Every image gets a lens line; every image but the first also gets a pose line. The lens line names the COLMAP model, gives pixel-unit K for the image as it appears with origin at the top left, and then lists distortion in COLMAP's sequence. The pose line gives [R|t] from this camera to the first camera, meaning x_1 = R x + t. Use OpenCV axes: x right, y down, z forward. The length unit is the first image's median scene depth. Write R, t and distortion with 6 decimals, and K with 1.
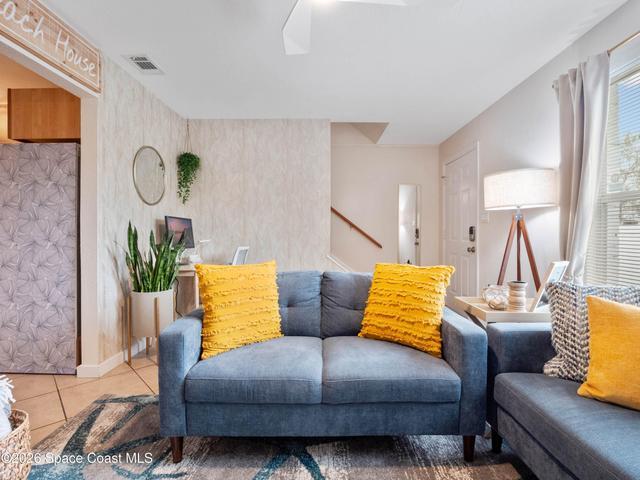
lens RADIAL K [[314.8, 0, 320.2], [0, 314.8, 236.4], [0, 0, 1]] dist [-0.011121, -0.001530]
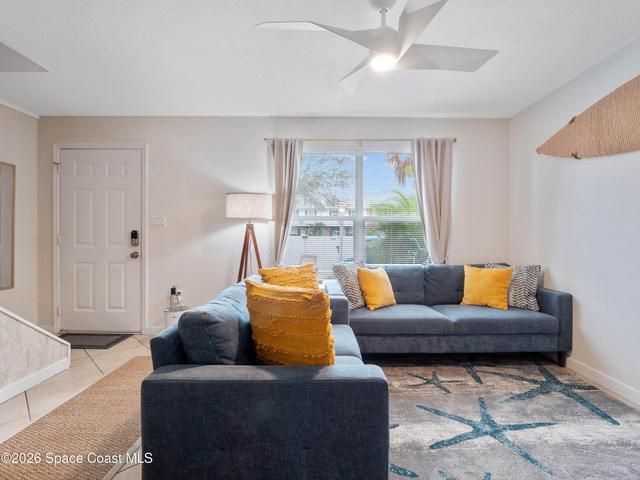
lens RADIAL K [[325.1, 0, 325.1], [0, 325.1, 236.5], [0, 0, 1]] dist [-0.010235, 0.000060]
pose [[-0.016865, -0.006997, 0.999833, -0.939818], [0.006121, 0.999956, 0.007101, -0.031081], [-0.999839, 0.006240, -0.016821, 0.843428]]
